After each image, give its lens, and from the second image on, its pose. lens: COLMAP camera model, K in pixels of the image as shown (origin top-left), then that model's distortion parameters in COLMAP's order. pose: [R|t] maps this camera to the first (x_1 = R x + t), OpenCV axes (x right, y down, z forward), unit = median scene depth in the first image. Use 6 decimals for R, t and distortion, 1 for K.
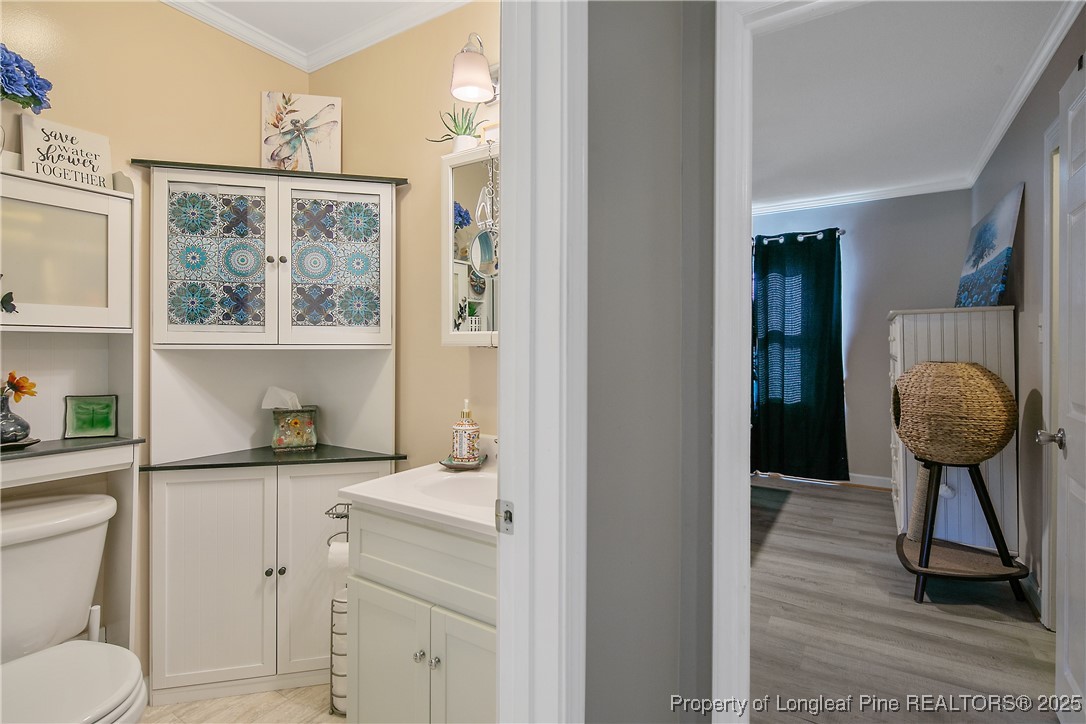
lens RADIAL K [[534.4, 0, 531.5], [0, 534.4, 345.1], [0, 0, 1]] dist [-0.001127, -0.000514]
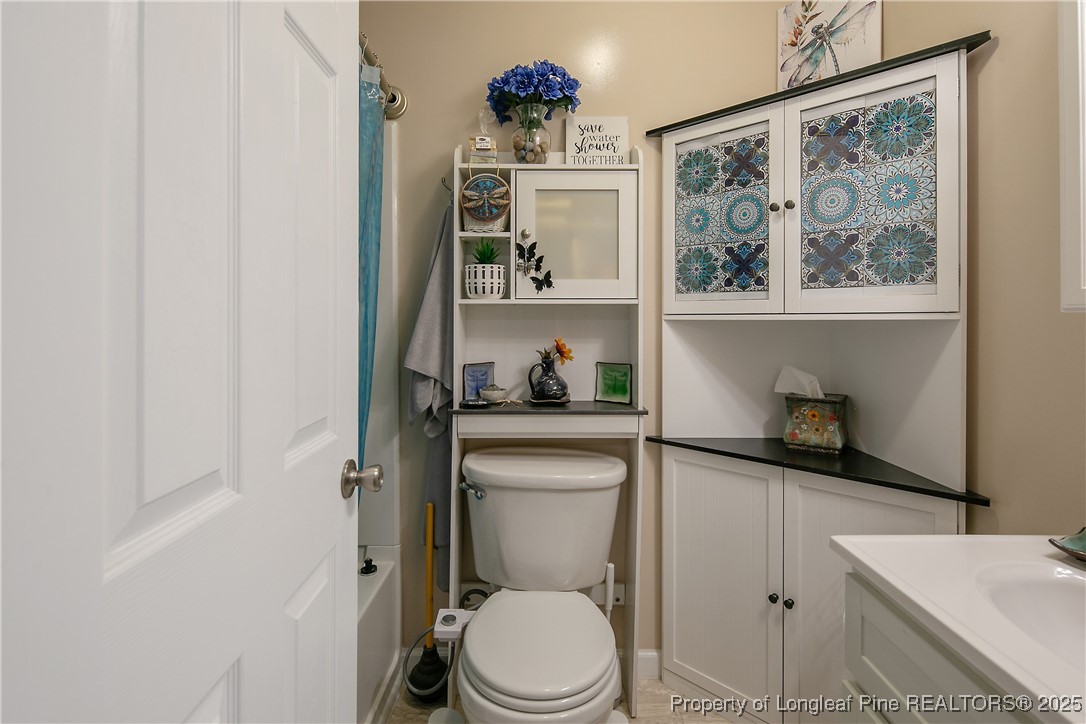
lens RADIAL K [[534.4, 0, 540.8], [0, 534.4, 320.2], [0, 0, 1]] dist [-0.001127, -0.000514]
pose [[0.537432, -0.000595, -0.843307, -0.002558], [0.004591, 0.999987, 0.002220, 0.005083], [0.843295, -0.005065, 0.537427, 0.276835]]
